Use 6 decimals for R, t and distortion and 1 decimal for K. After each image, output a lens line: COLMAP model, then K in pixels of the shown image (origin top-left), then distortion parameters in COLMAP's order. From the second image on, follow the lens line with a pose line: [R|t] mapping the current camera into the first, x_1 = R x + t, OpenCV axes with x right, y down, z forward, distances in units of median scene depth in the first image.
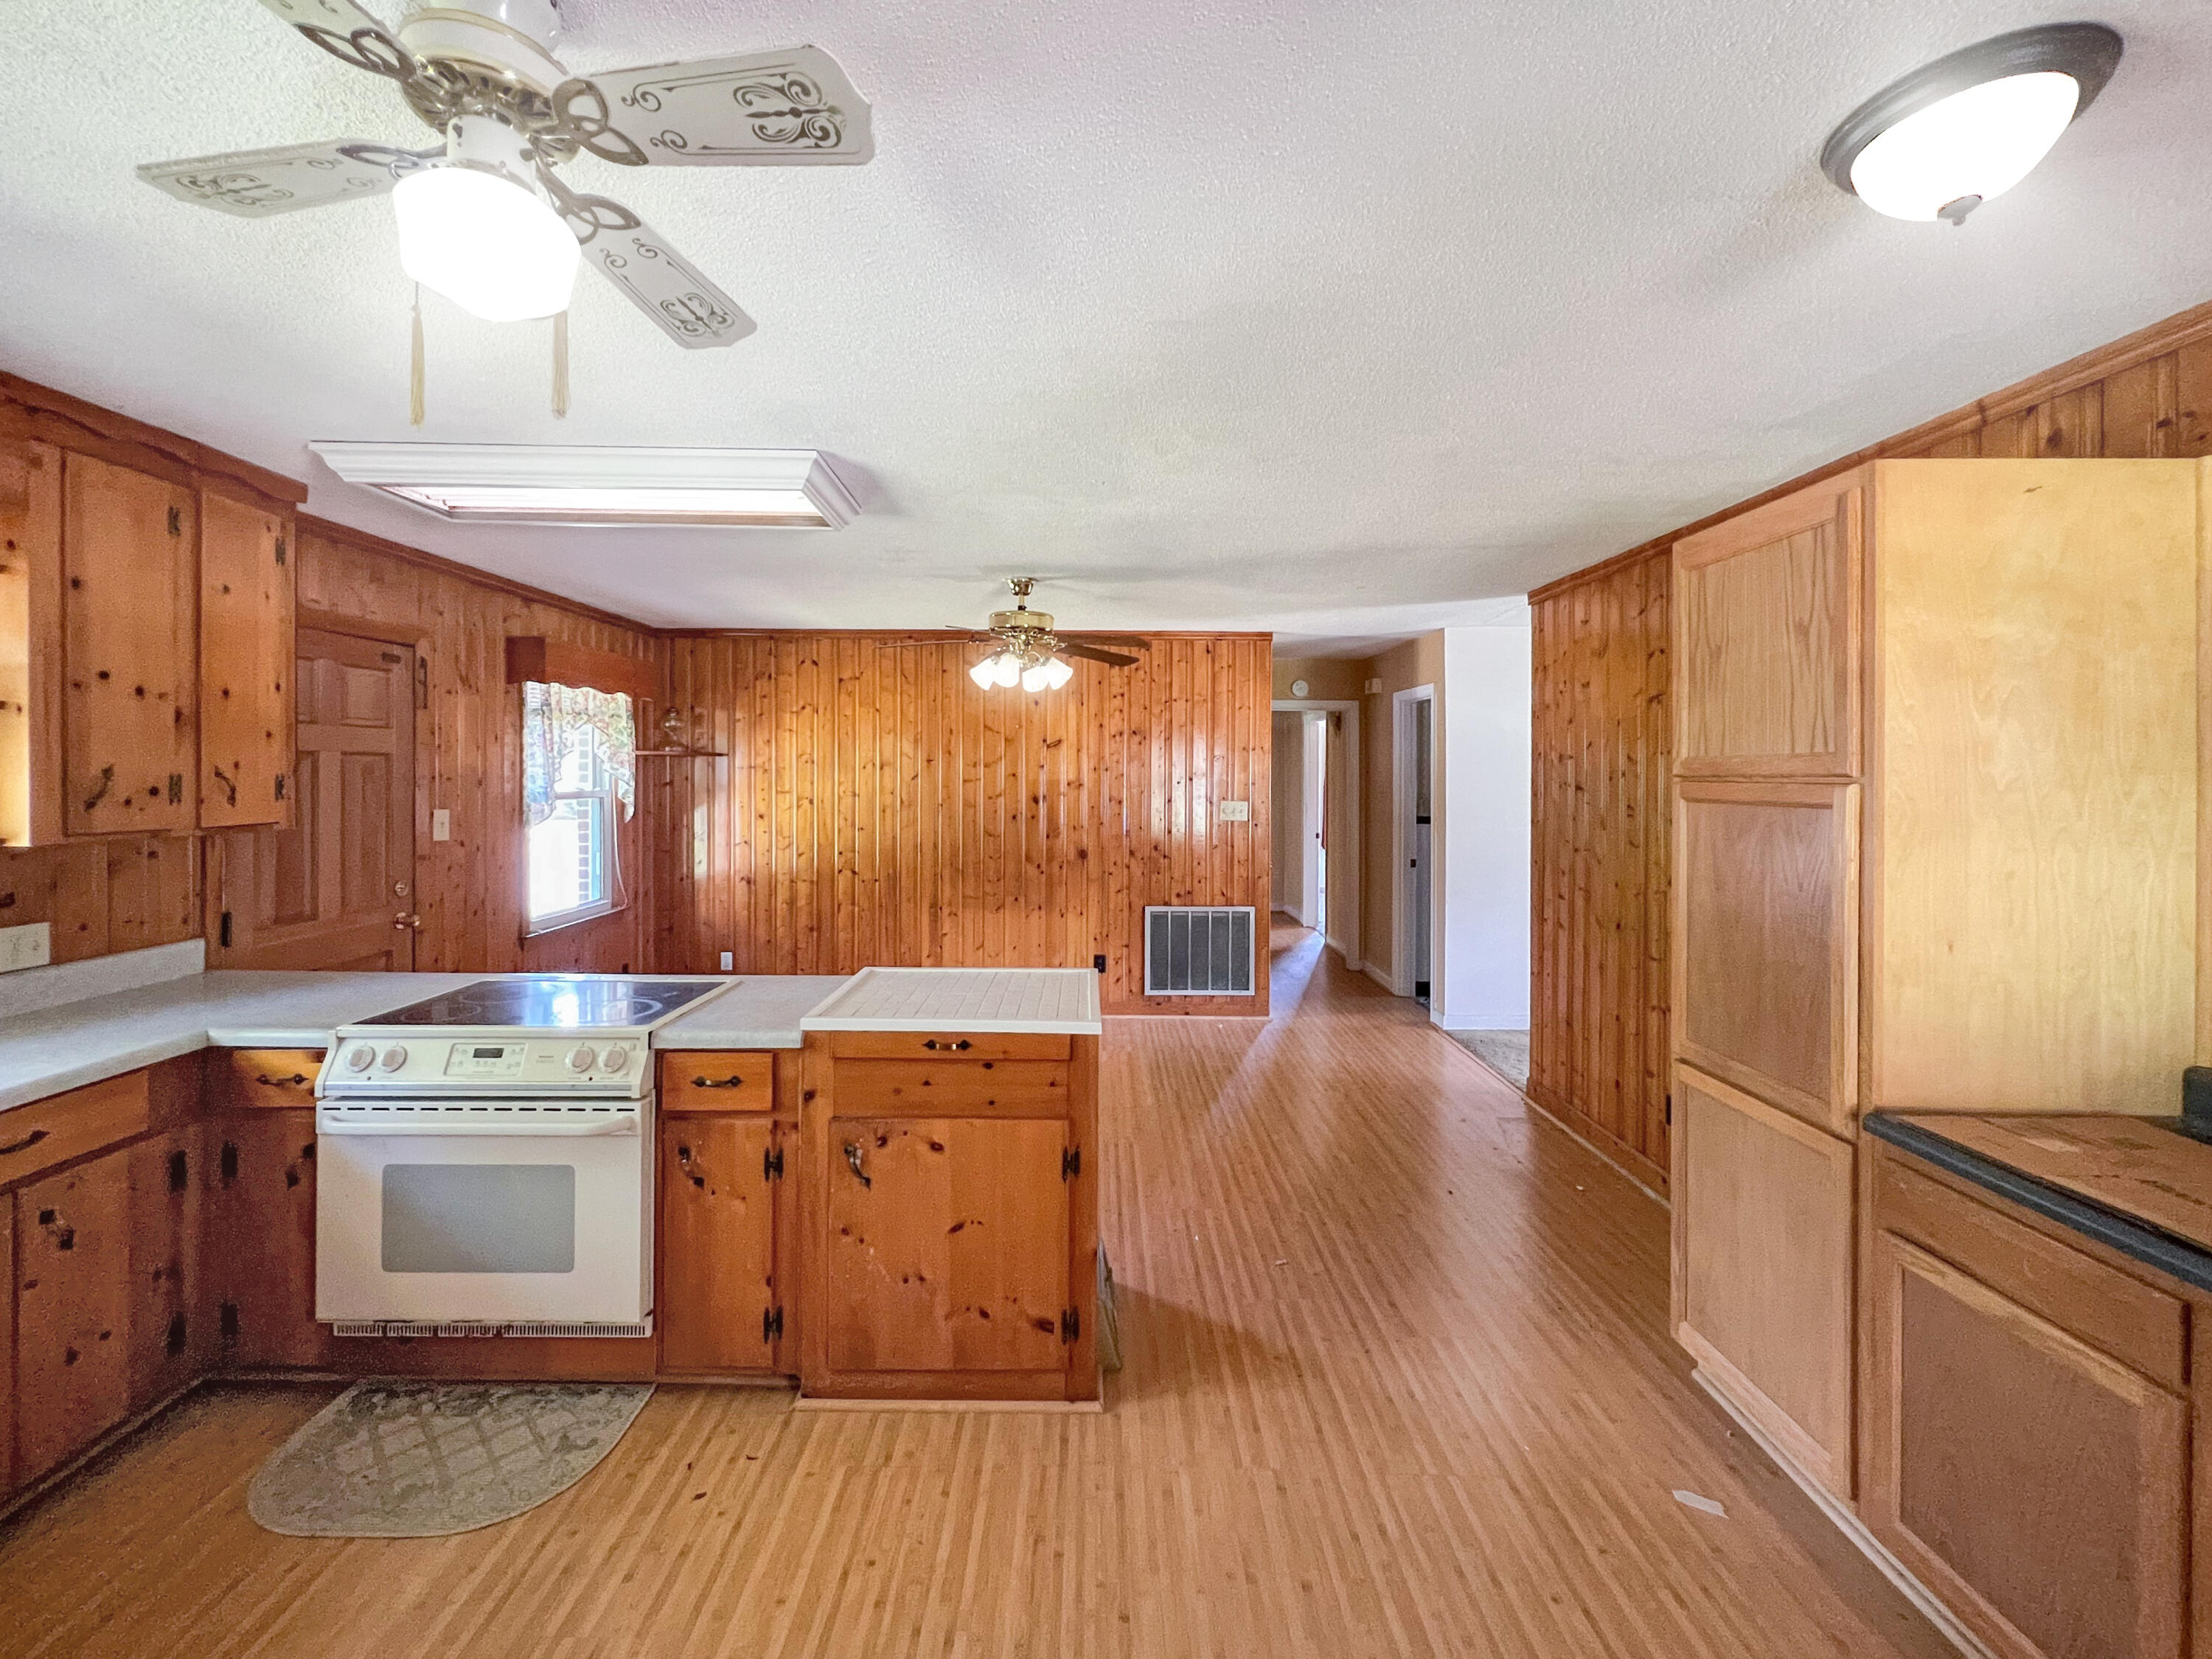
lens RADIAL K [[911.8, 0, 1103.5], [0, 911.8, 782.8], [0, 0, 1]] dist [-0.000063, -0.000398]
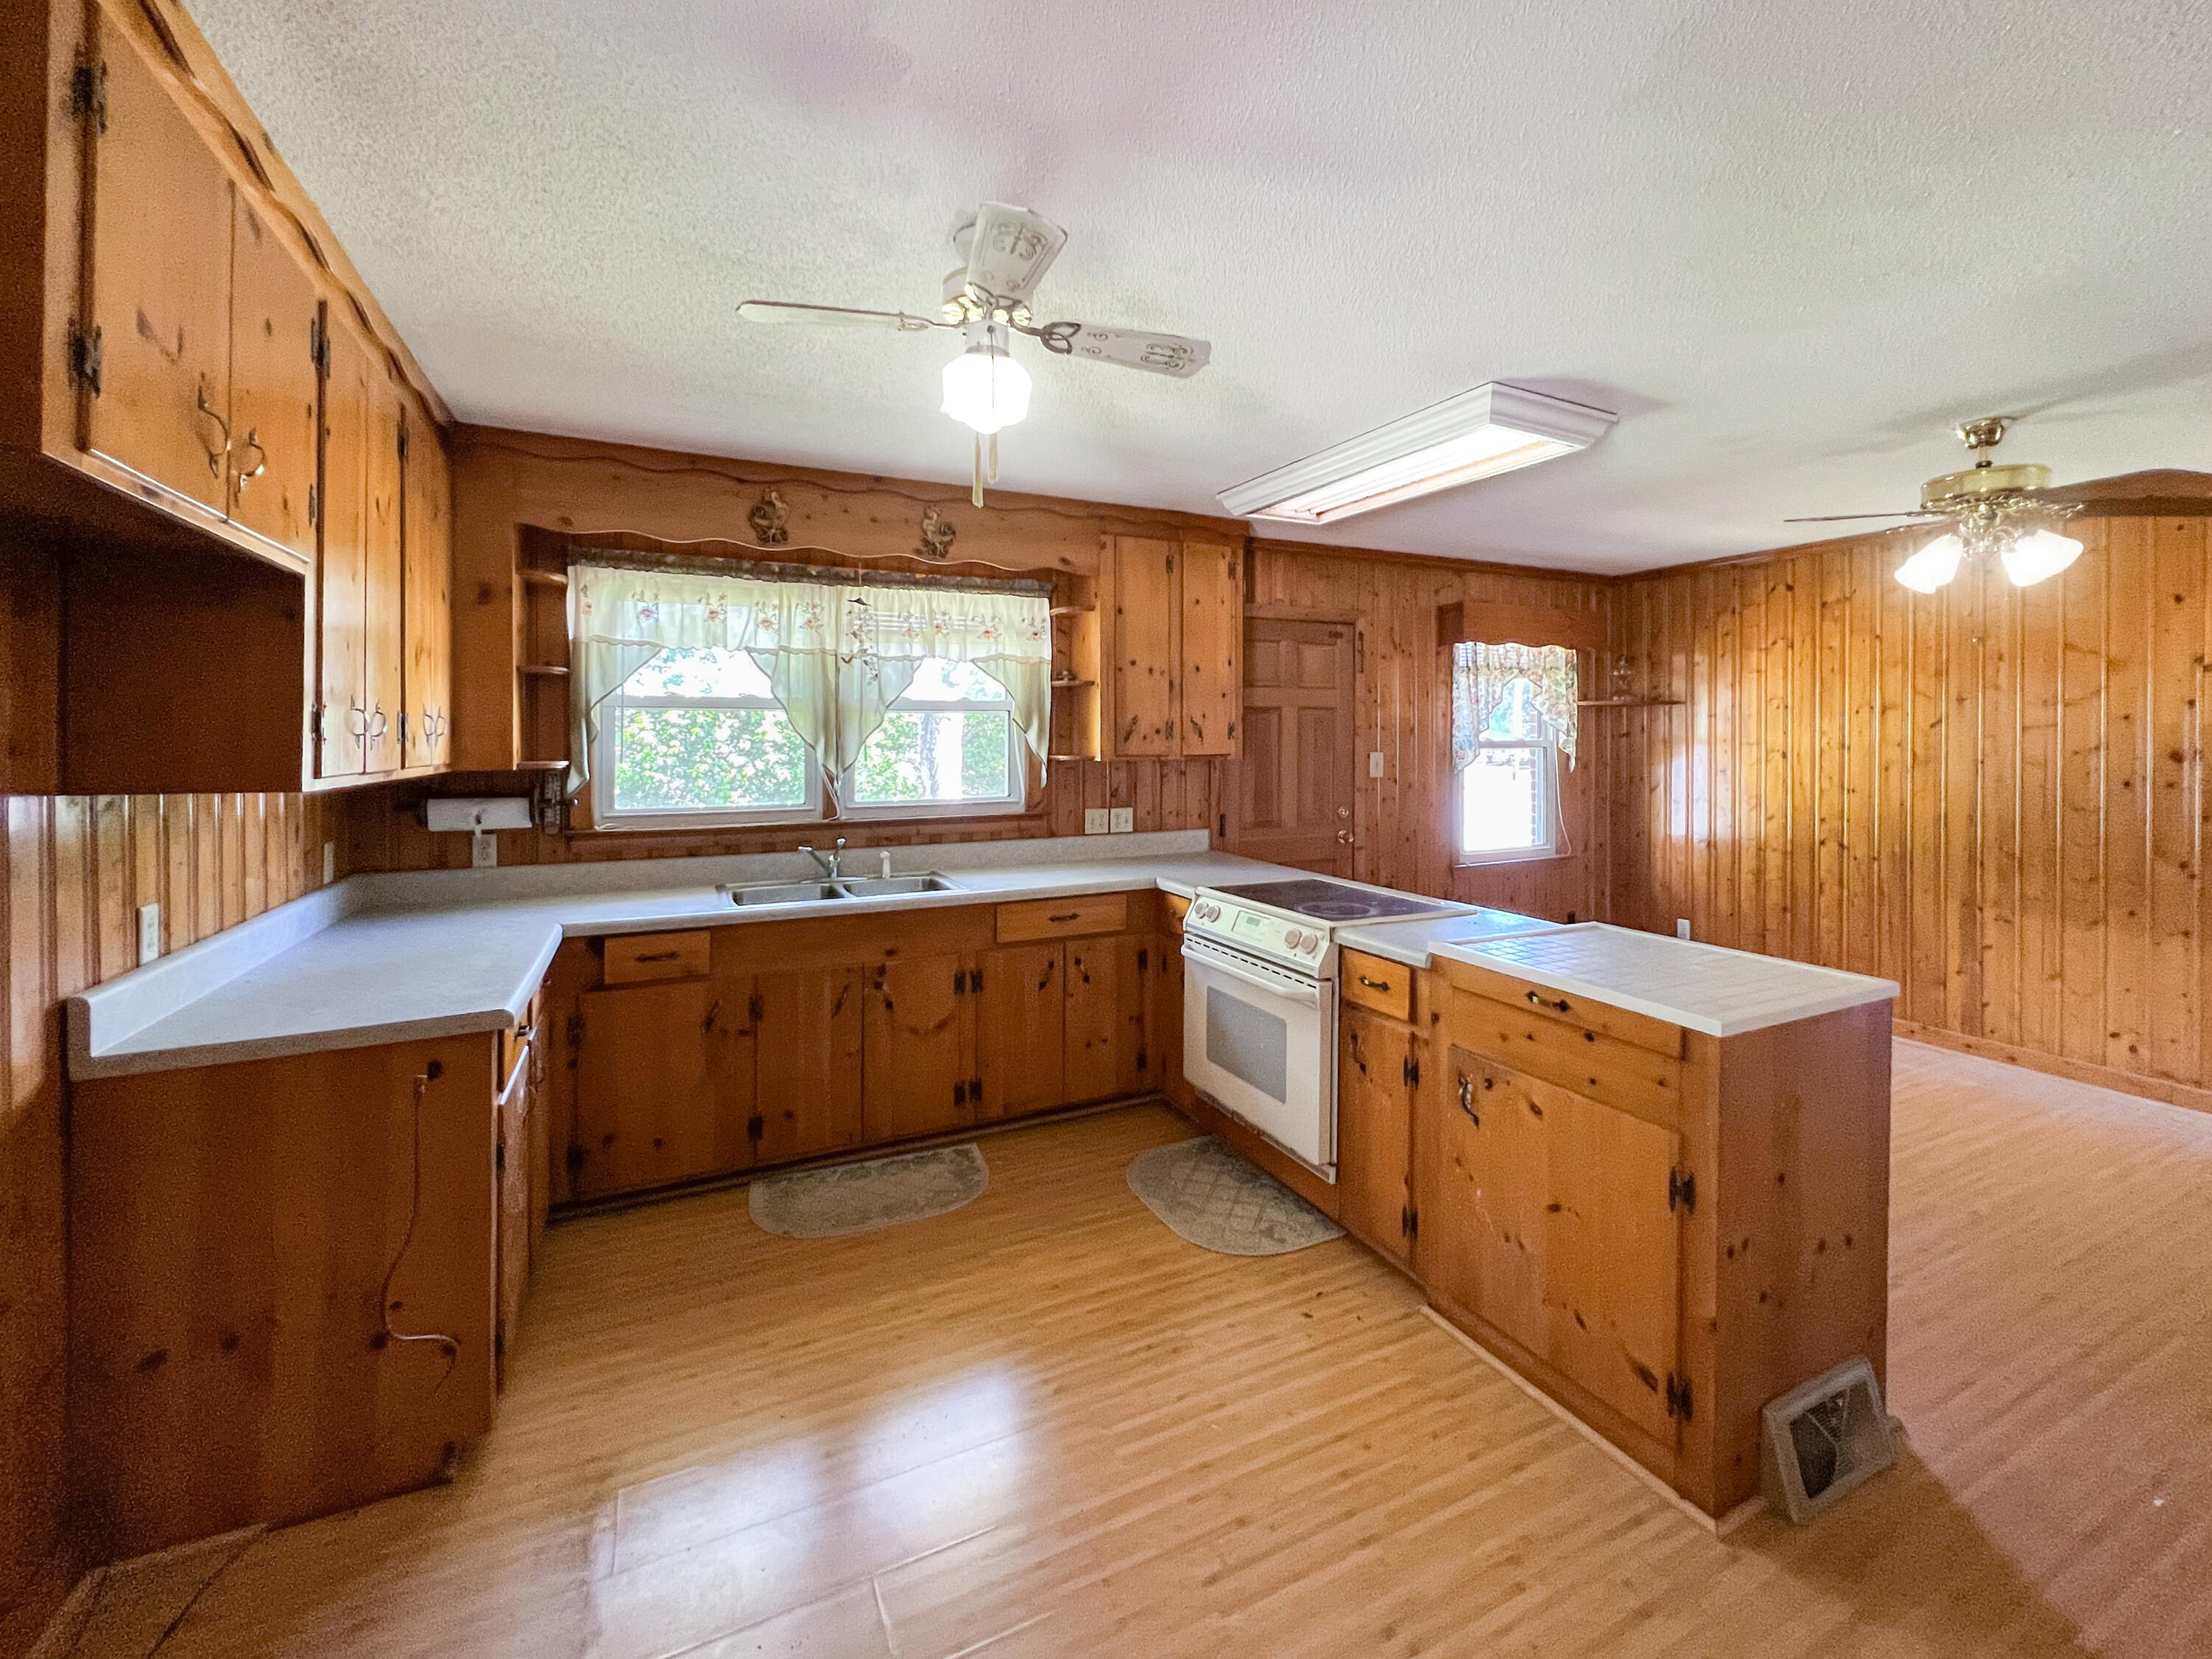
lens RADIAL K [[930.6, 0, 1108.8], [0, 930.6, 742.0], [0, 0, 1]] dist [-0.000494, -0.000043]
pose [[0.438916, 0.000380, -0.898528, 0.401253], [-0.004675, 0.999987, -0.001860, 0.030402], [0.898516, 0.005017, 0.438912, 0.176607]]
